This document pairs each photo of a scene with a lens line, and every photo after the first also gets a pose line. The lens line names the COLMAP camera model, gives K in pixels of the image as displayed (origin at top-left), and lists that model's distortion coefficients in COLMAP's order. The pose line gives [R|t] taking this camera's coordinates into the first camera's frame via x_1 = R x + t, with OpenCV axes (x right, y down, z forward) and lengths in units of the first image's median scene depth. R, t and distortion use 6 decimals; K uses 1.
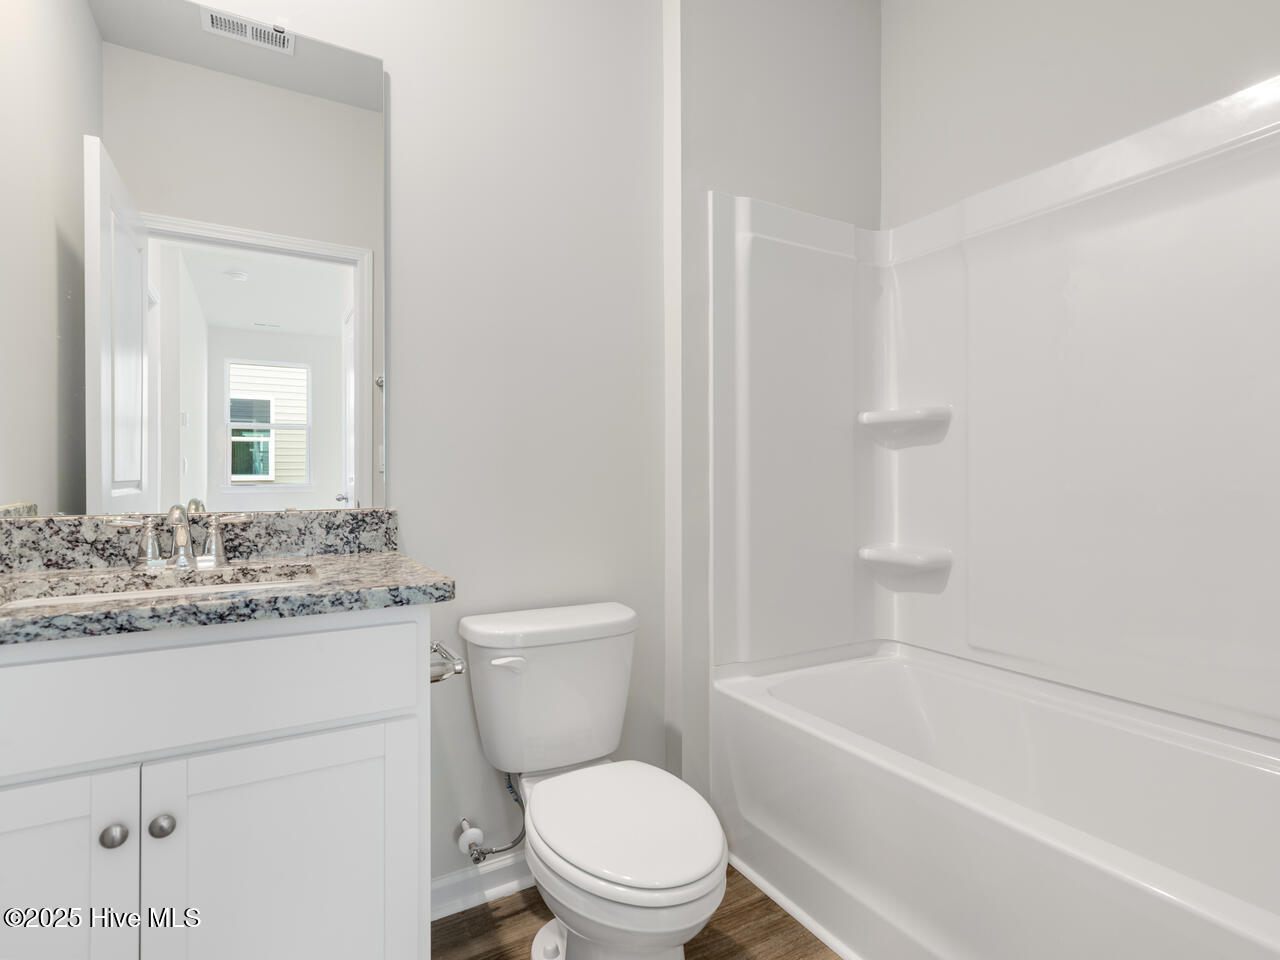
lens RADIAL K [[650.0, 0, 649.7], [0, 650.0, 467.2], [0, 0, 1]] dist [0.004175, 0.000771]
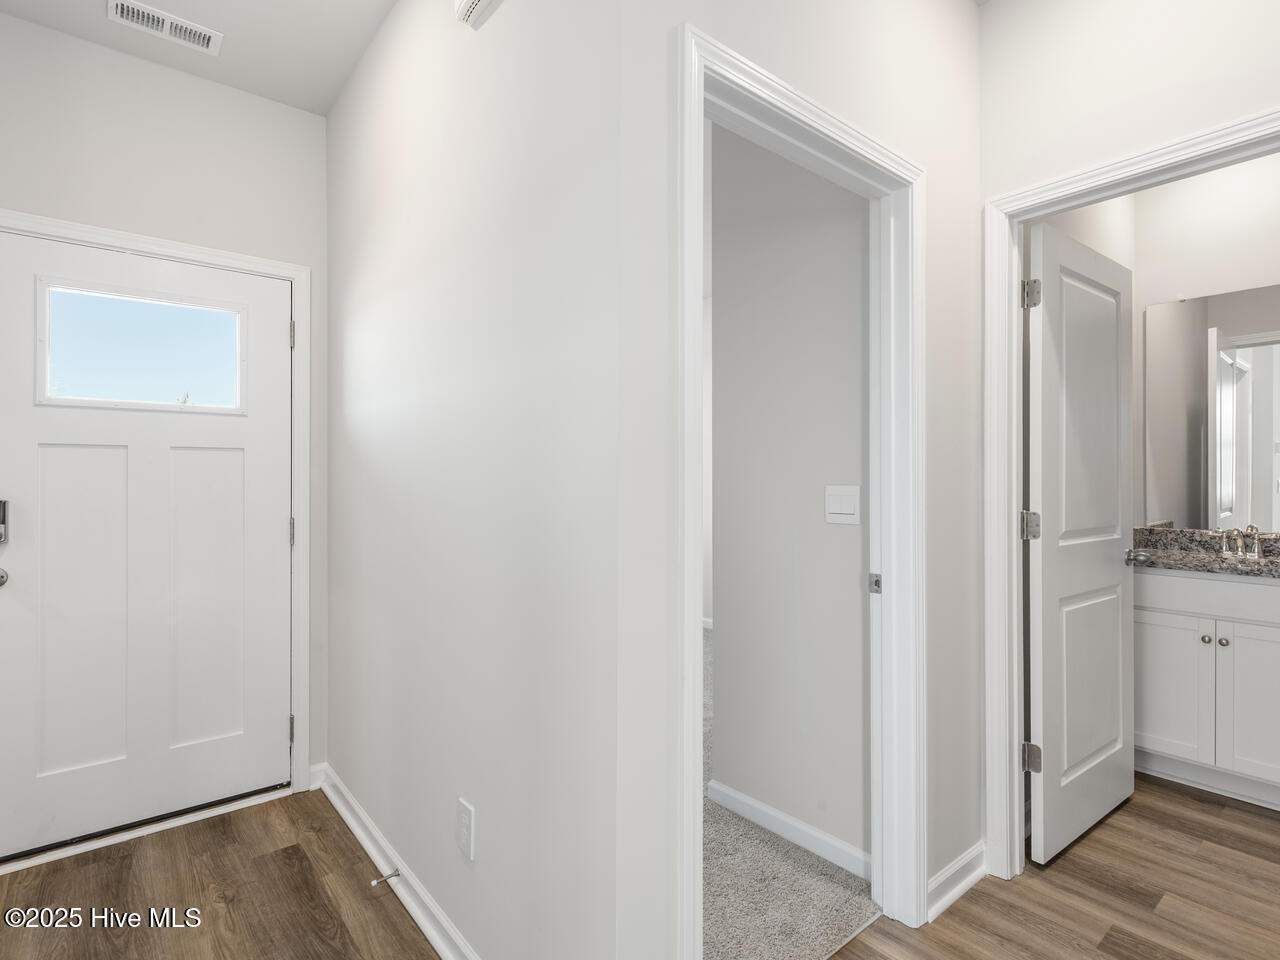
lens RADIAL K [[650.0, 0, 650.4], [0, 650.0, 483.8], [0, 0, 1]] dist [0.004175, 0.000771]
pose [[0.157217, 0.004400, -0.987554, 1.155943], [0.011557, 0.999913, 0.006295, -0.130037], [0.987496, -0.012403, 0.157153, -1.321565]]
